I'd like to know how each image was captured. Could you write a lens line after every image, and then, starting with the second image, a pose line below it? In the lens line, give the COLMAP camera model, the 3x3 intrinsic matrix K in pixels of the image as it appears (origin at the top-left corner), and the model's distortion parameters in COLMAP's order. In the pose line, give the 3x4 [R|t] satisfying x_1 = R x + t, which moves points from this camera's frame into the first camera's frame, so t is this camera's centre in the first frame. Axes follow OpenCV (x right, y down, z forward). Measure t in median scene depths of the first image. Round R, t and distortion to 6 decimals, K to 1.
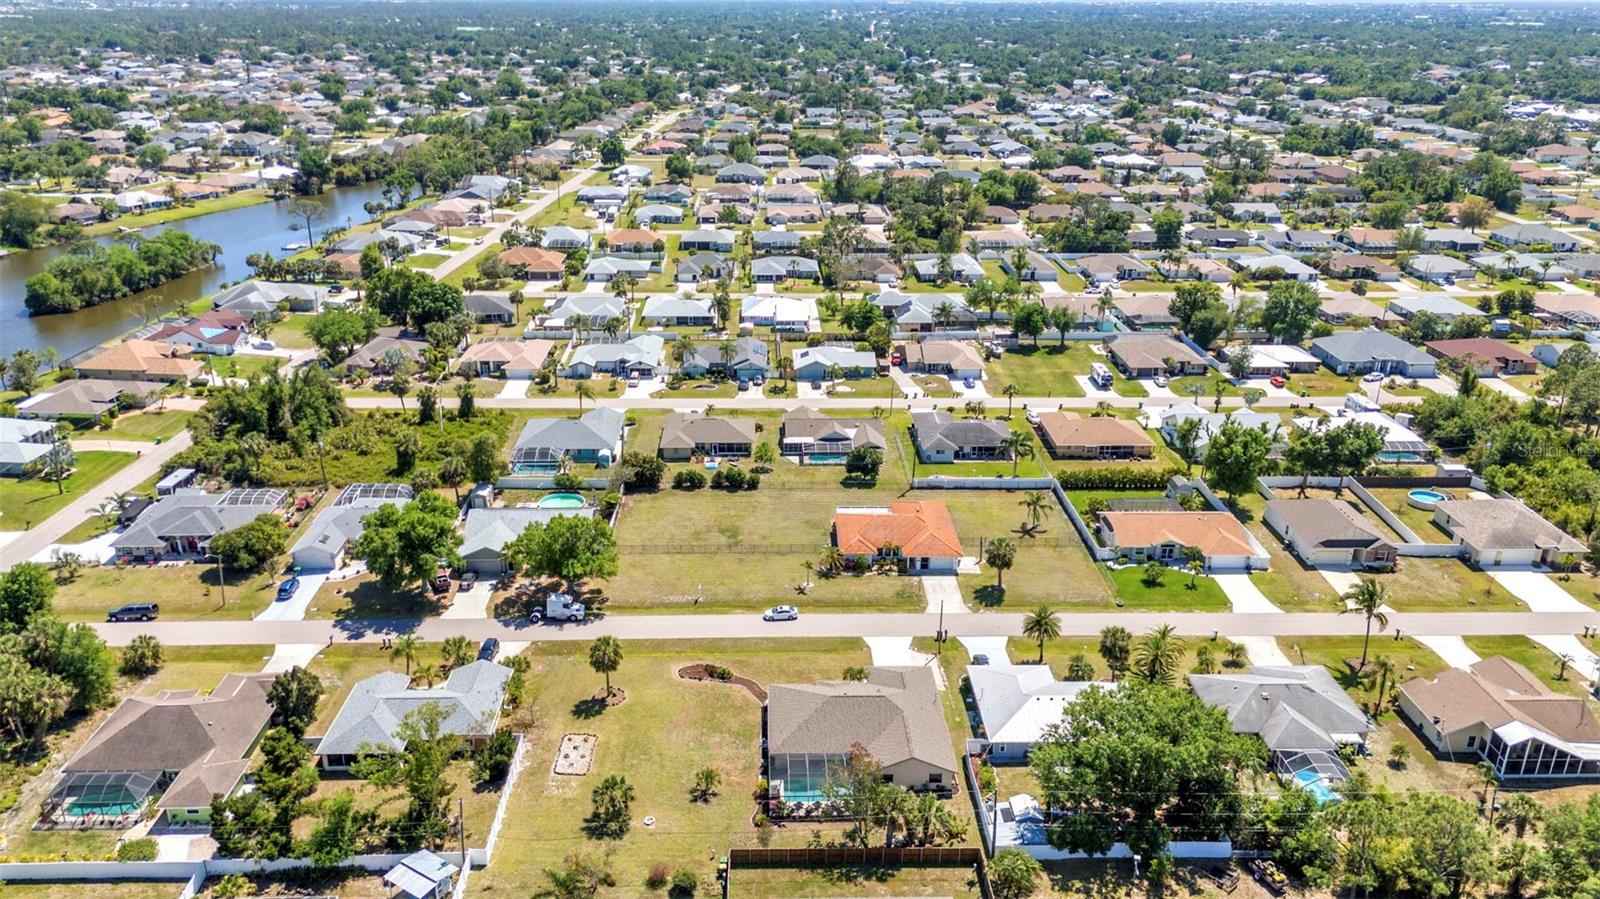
lens RADIAL K [[1171.7, 0, 800.8], [0, 1171.7, 451.9], [0, 0, 1]] dist [0.076565, -0.073389]
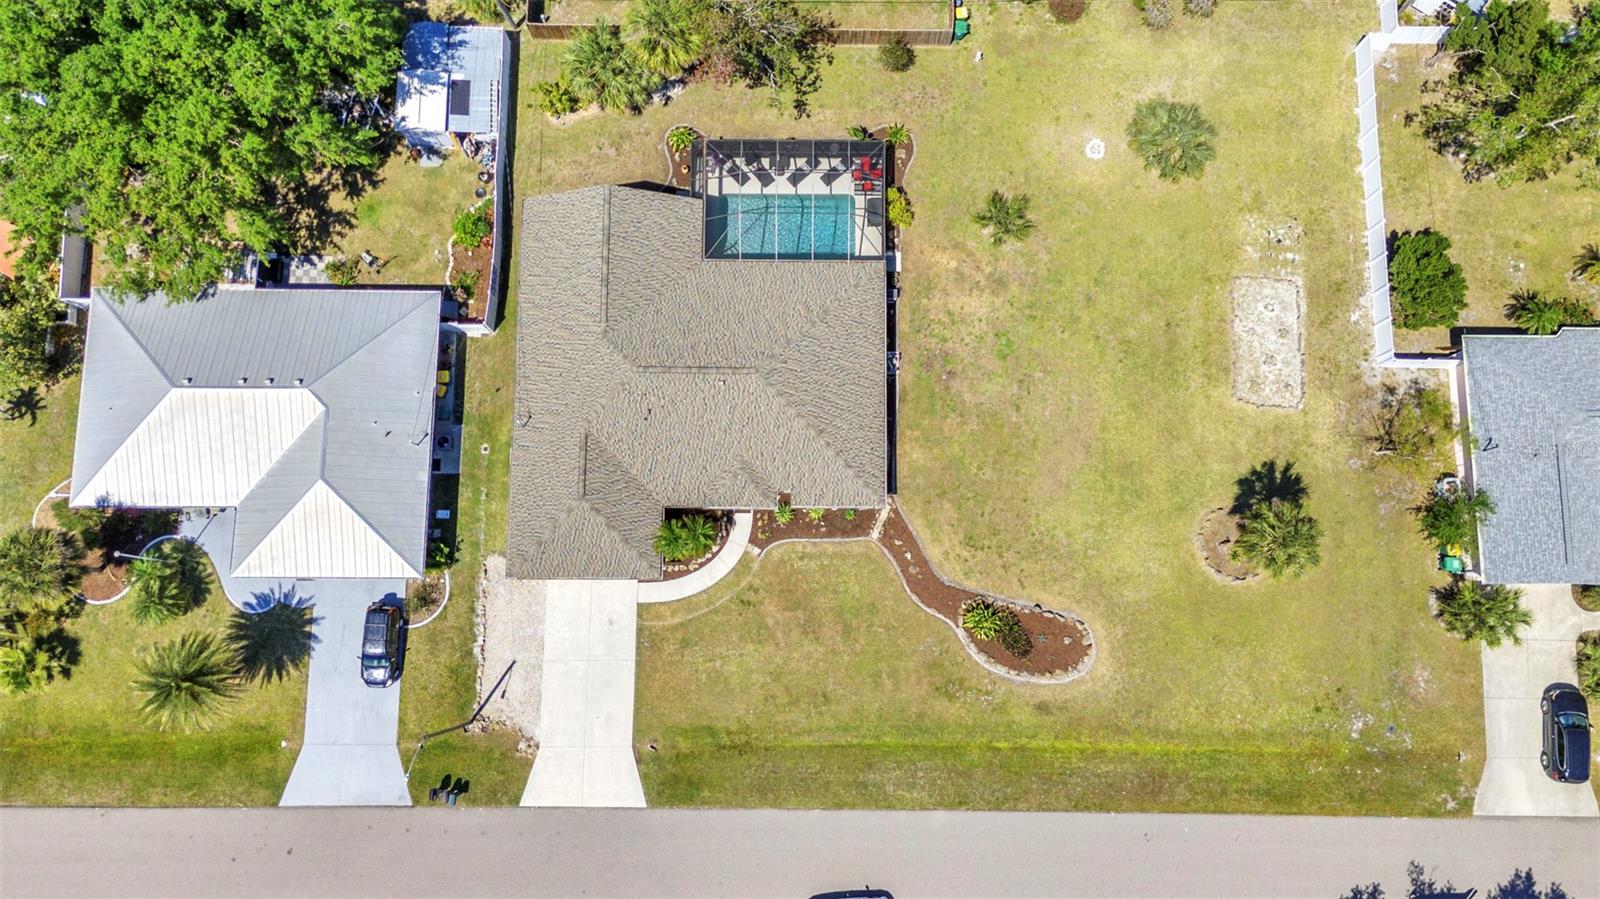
lens RADIAL K [[1171.7, 0, 800.8], [0, 1171.7, 451.9], [0, 0, 1]] dist [0.076565, -0.073389]
pose [[-0.999183, -0.040404, 0.001362, 0.004136], [0.009860, -0.210907, 0.977456, -0.194891], [-0.039206, 0.976671, 0.211133, 0.738376]]
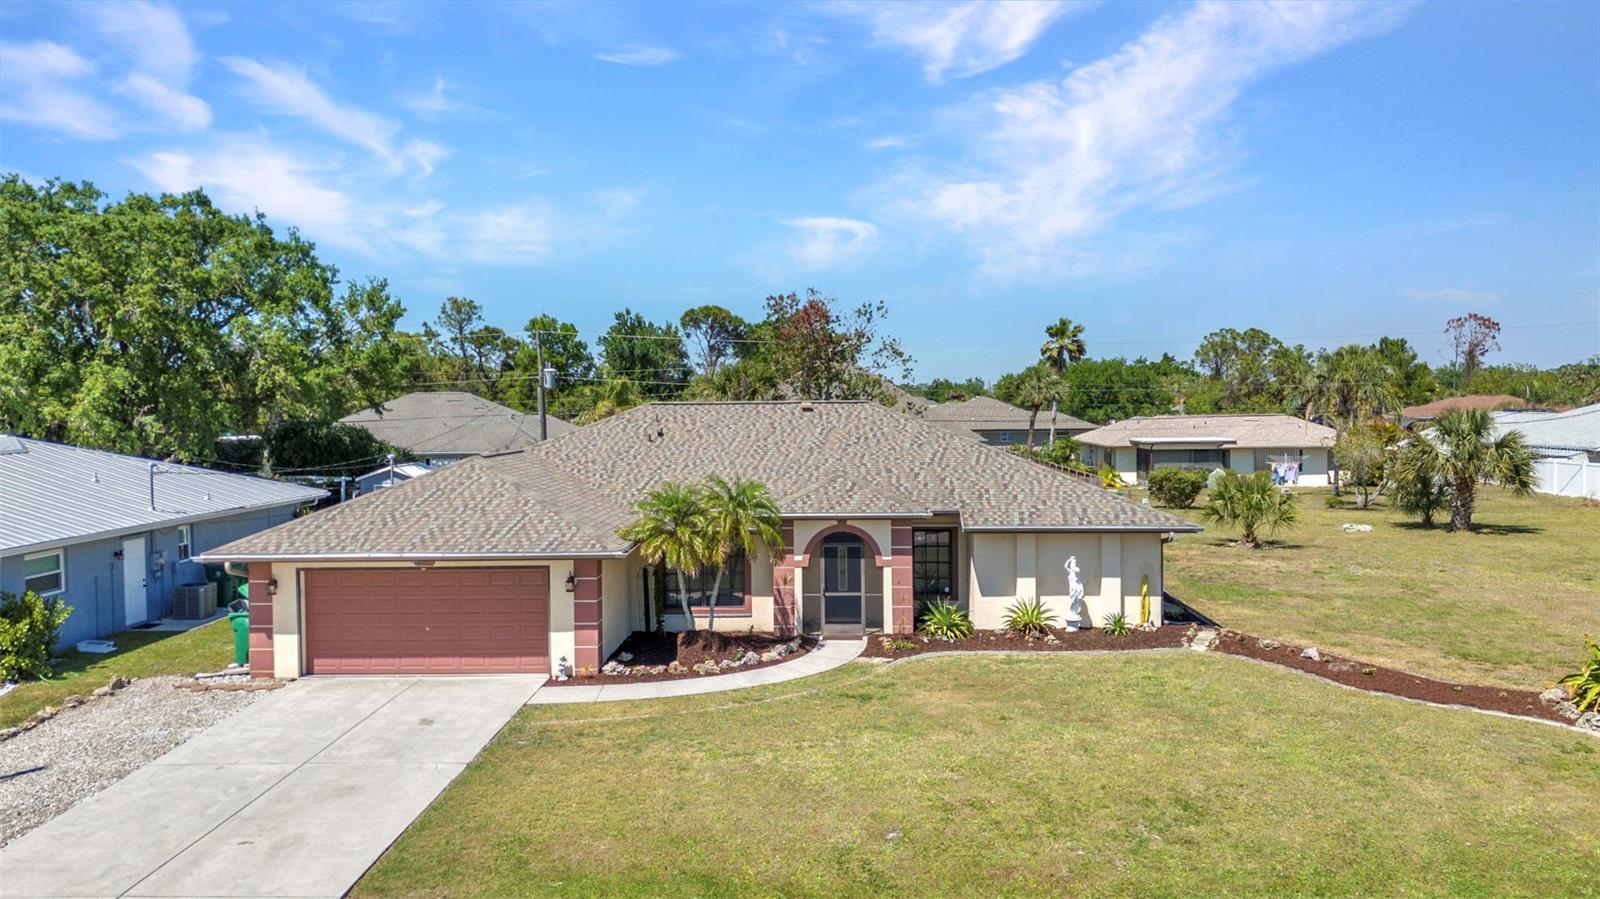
lens RADIAL K [[1174.5, 0, 799.8], [0, 1174.5, 444.0], [0, 0, 1]] dist [0.071069, -0.061872]
pose [[-0.997604, -0.002638, 0.069128, 0.017982], [0.025164, 0.916980, 0.398138, 0.093053], [-0.064439, 0.398923, -0.914717, 0.971914]]
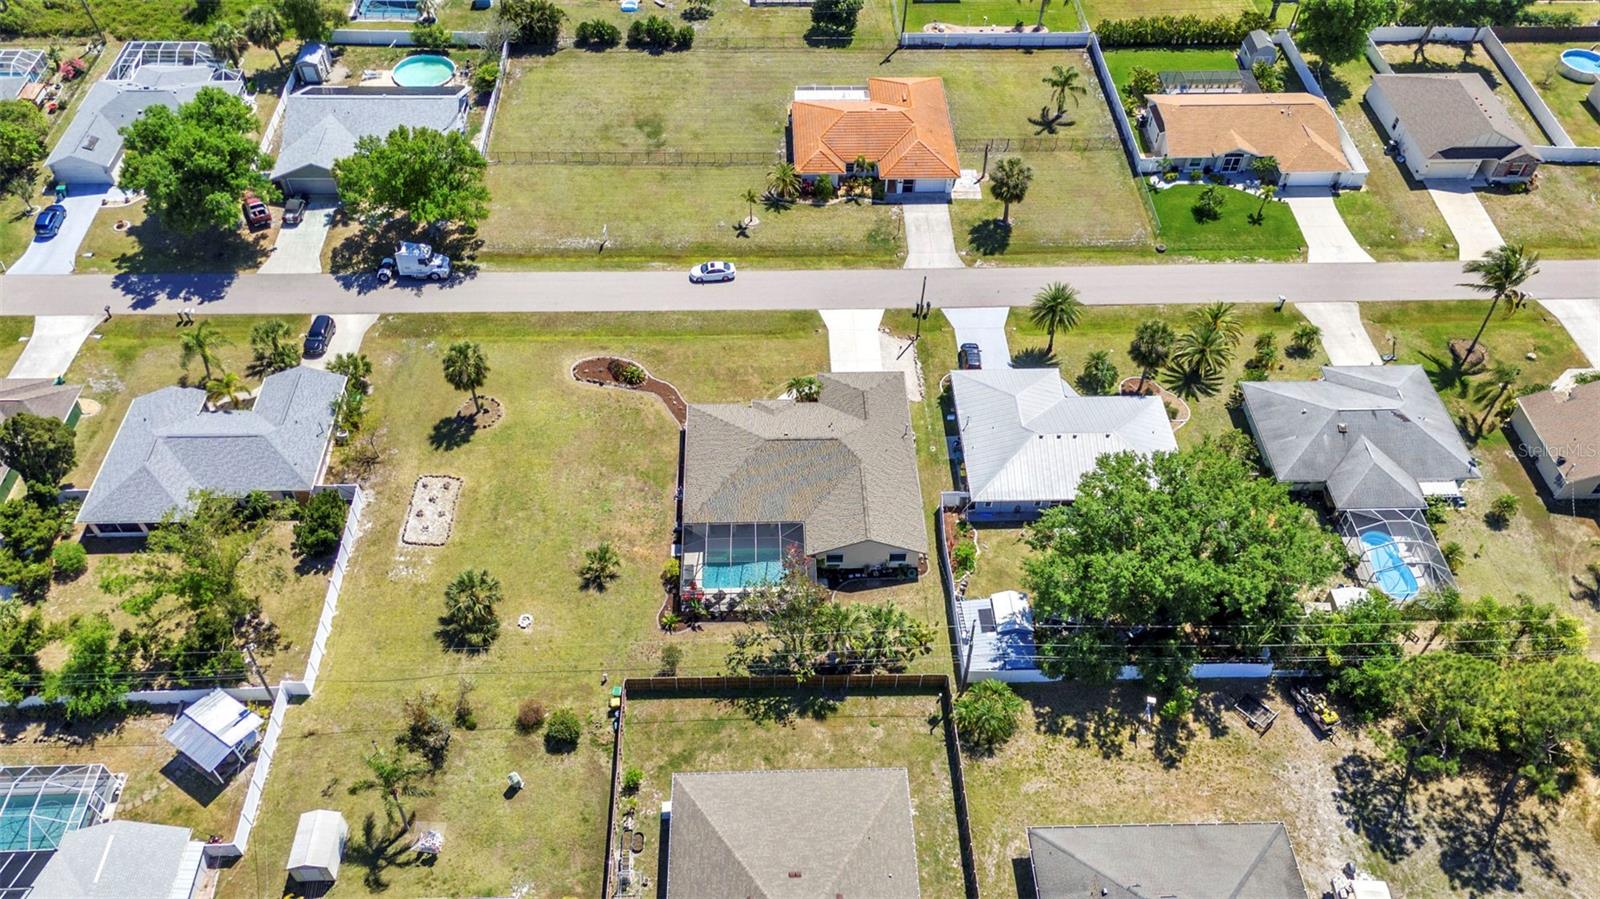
lens RADIAL K [[1171.7, 0, 800.8], [0, 1171.7, 451.9], [0, 0, 1]] dist [0.076565, -0.073389]
pose [[0.999973, 0.002823, 0.006840, 0.033640], [-0.005649, 0.888356, 0.459121, -0.101741], [-0.004781, -0.459148, 0.888347, 0.261714]]
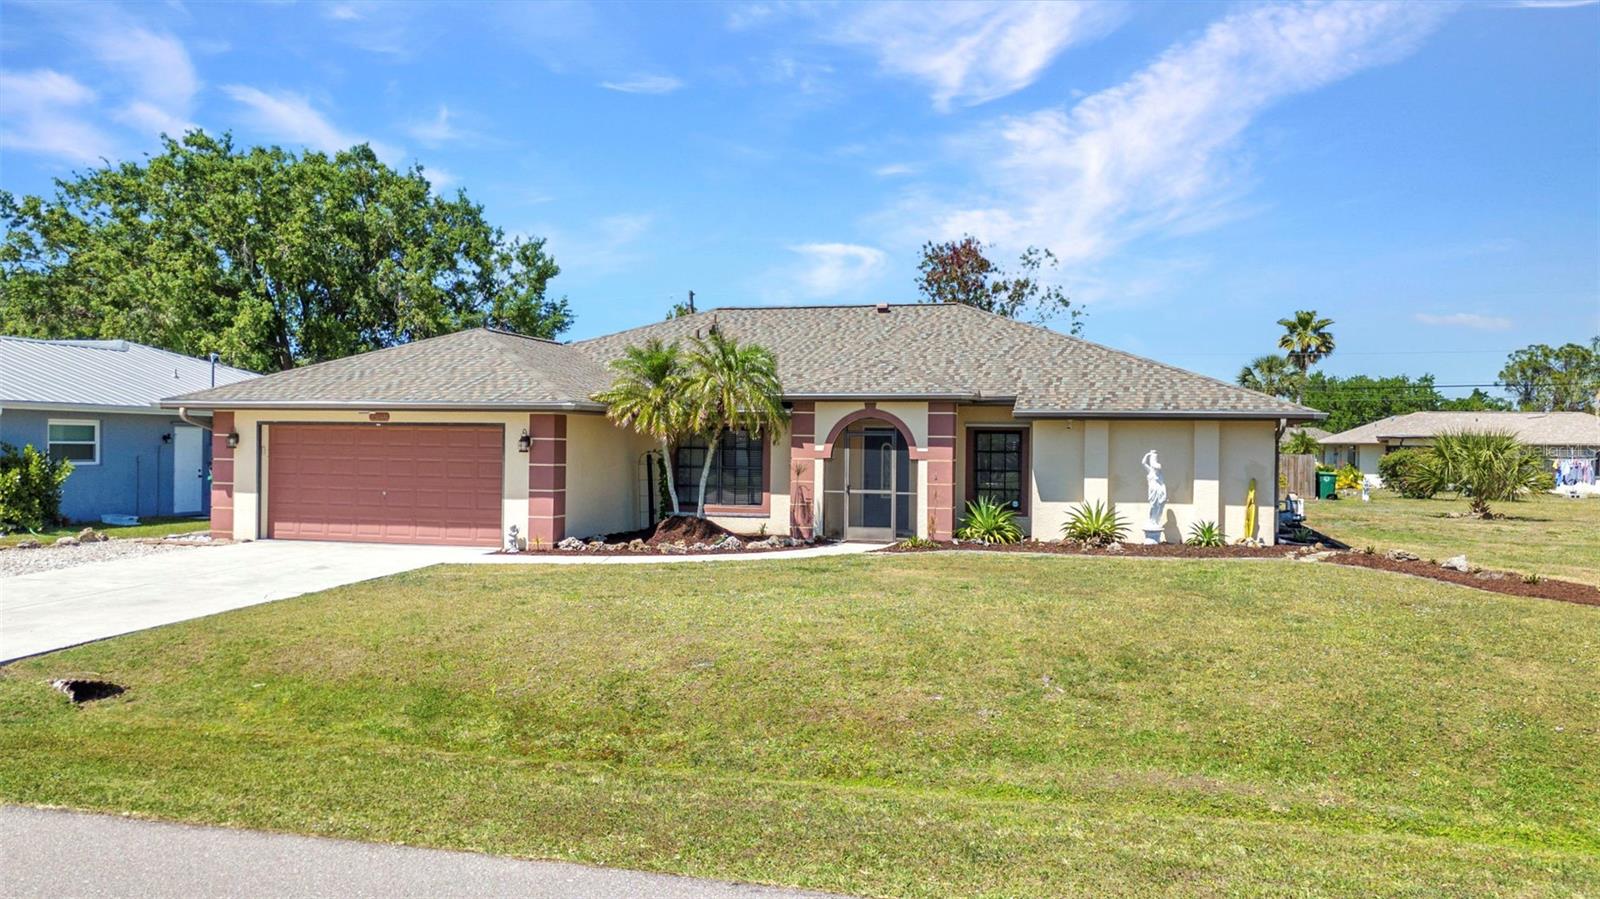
lens RADIAL K [[1171.7, 0, 800.8], [0, 1171.7, 451.9], [0, 0, 1]] dist [0.076565, -0.073389]
pose [[-0.956697, -0.023707, 0.290118, -0.007599], [0.085106, 0.930347, 0.356668, 0.122144], [-0.278366, 0.365914, -0.888042, 0.953807]]
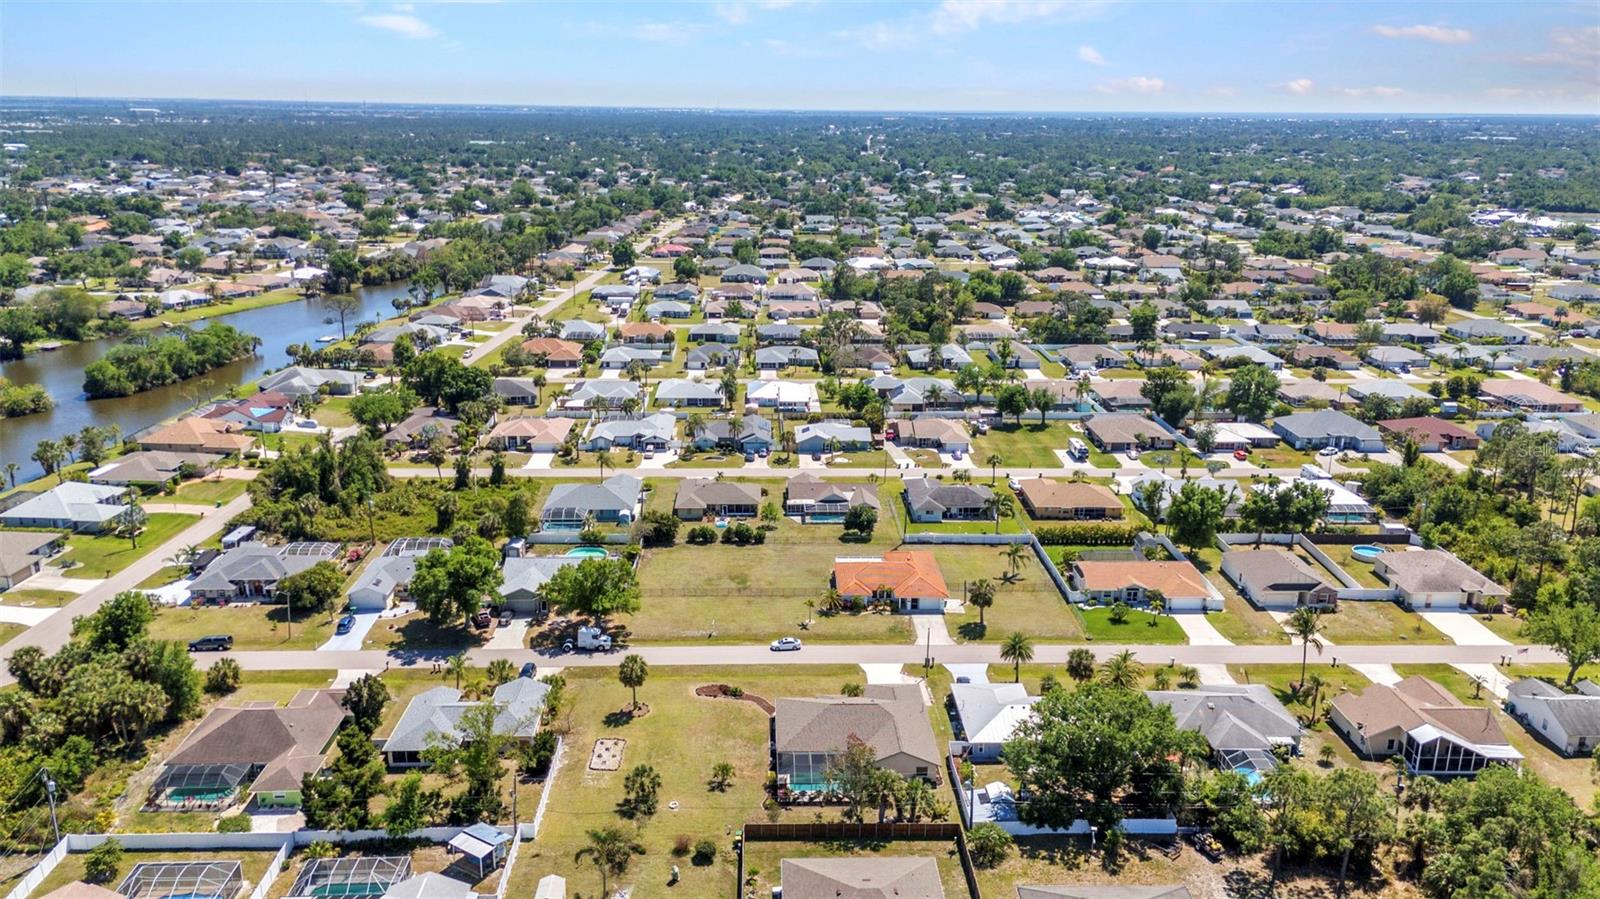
lens RADIAL K [[1171.7, 0, 800.8], [0, 1171.7, 451.9], [0, 0, 1]] dist [0.076565, -0.073389]
pose [[0.999999, -0.000218, 0.000984, -0.003679], [0.000303, 0.996188, -0.087231, 0.049885], [-0.000961, 0.087231, 0.996188, -0.127677]]
